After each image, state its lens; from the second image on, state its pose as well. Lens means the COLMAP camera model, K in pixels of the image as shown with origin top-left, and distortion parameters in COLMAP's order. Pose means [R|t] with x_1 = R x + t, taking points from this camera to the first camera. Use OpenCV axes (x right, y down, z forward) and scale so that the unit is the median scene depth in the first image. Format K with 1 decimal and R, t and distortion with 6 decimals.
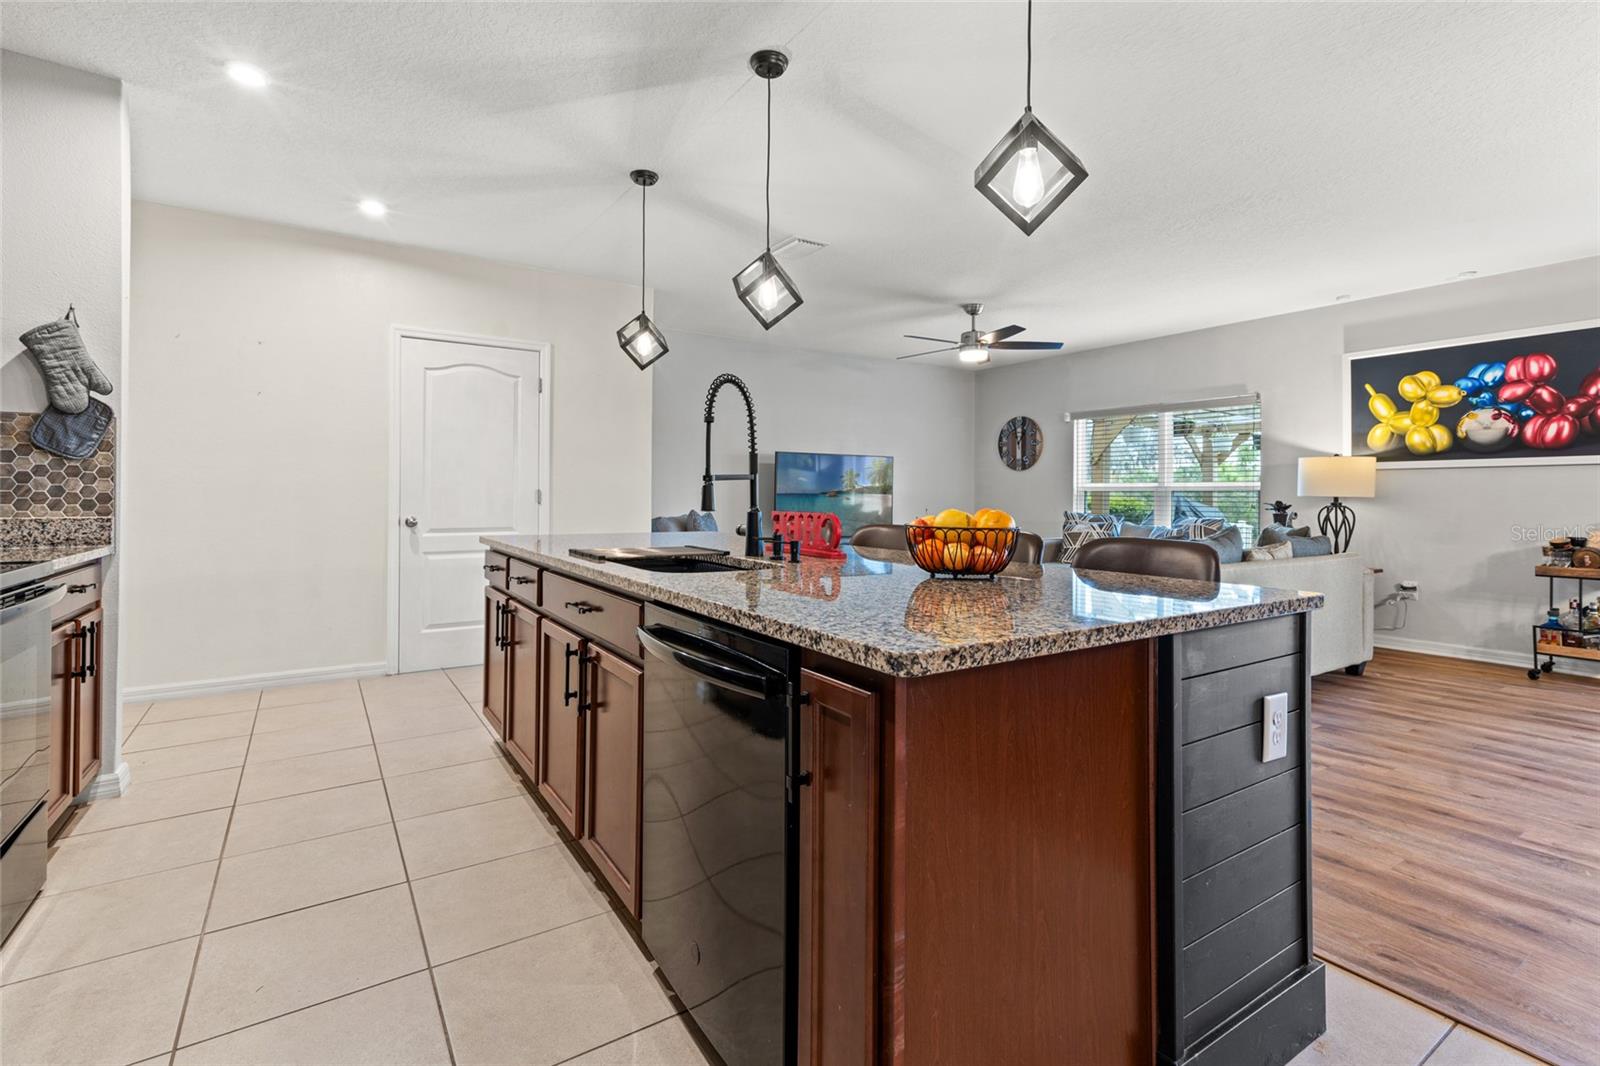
lens RADIAL K [[734.7, 0, 801.8], [0, 734.7, 486.1], [0, 0, 1]] dist [-0.001225, 0.001021]
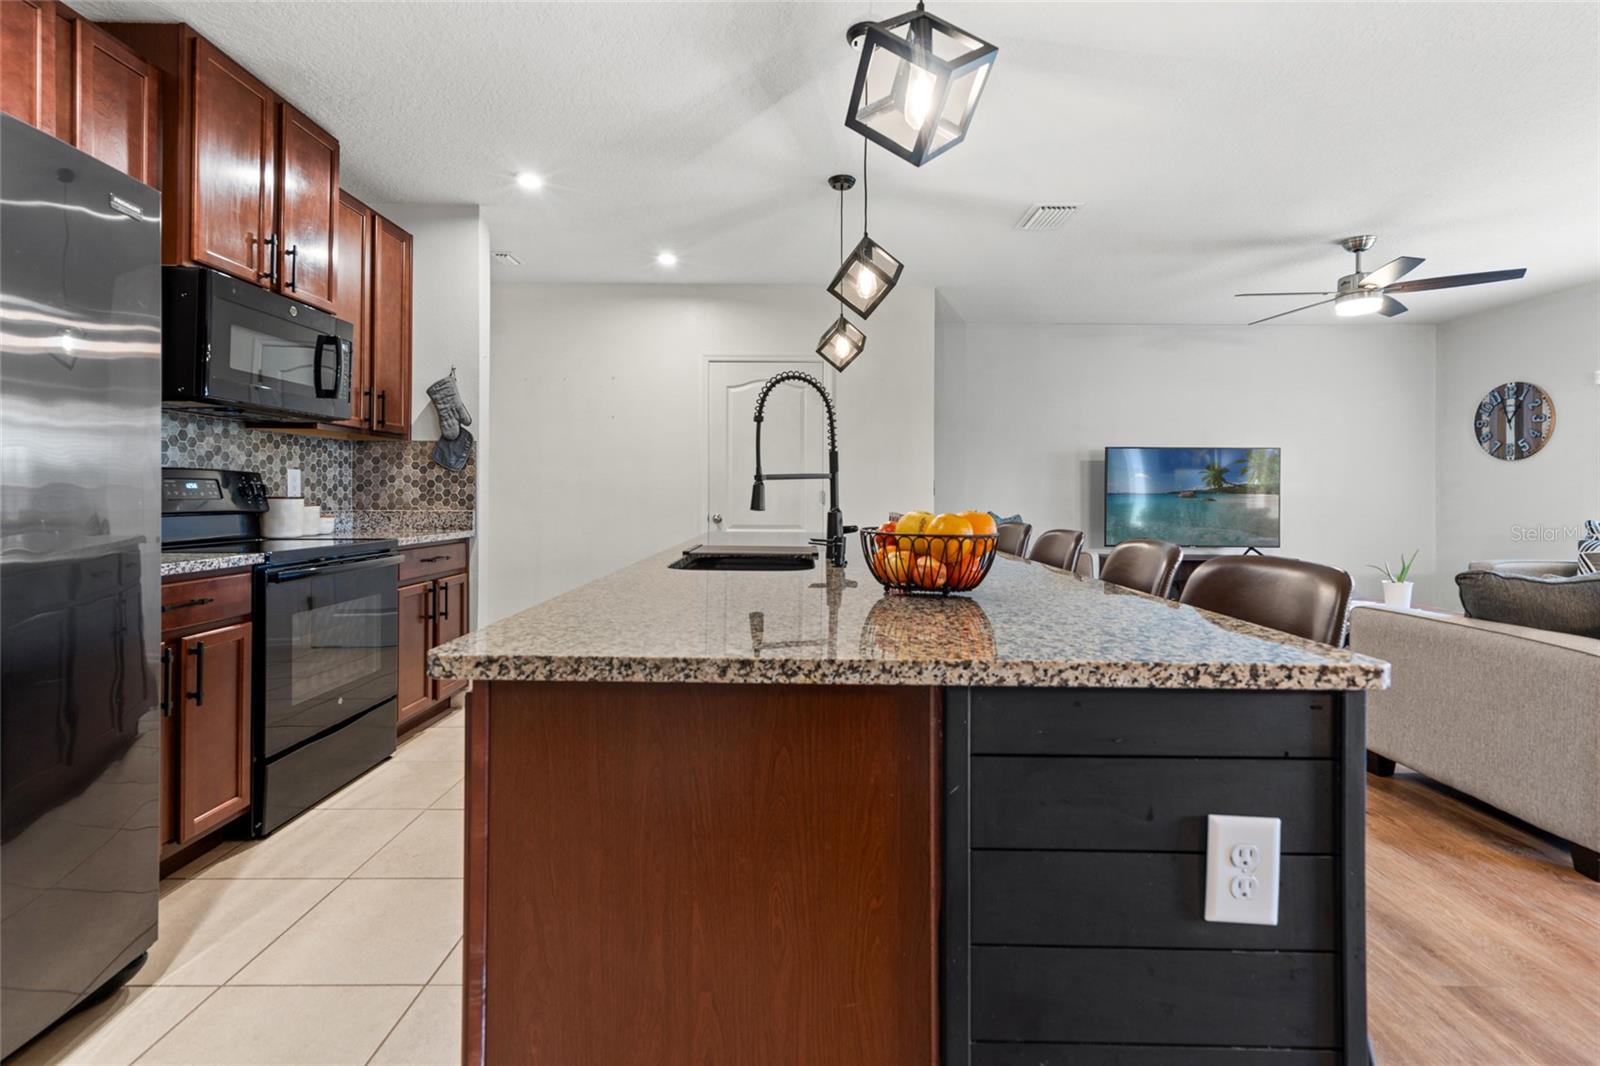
lens RADIAL K [[734.7, 0, 801.8], [0, 734.7, 486.1], [0, 0, 1]] dist [-0.001225, 0.001021]
pose [[0.830391, -0.008051, -0.557123, 0.432101], [0.006699, 0.999968, -0.004466, 0.005096], [0.557140, -0.000024, 0.830418, 0.183042]]
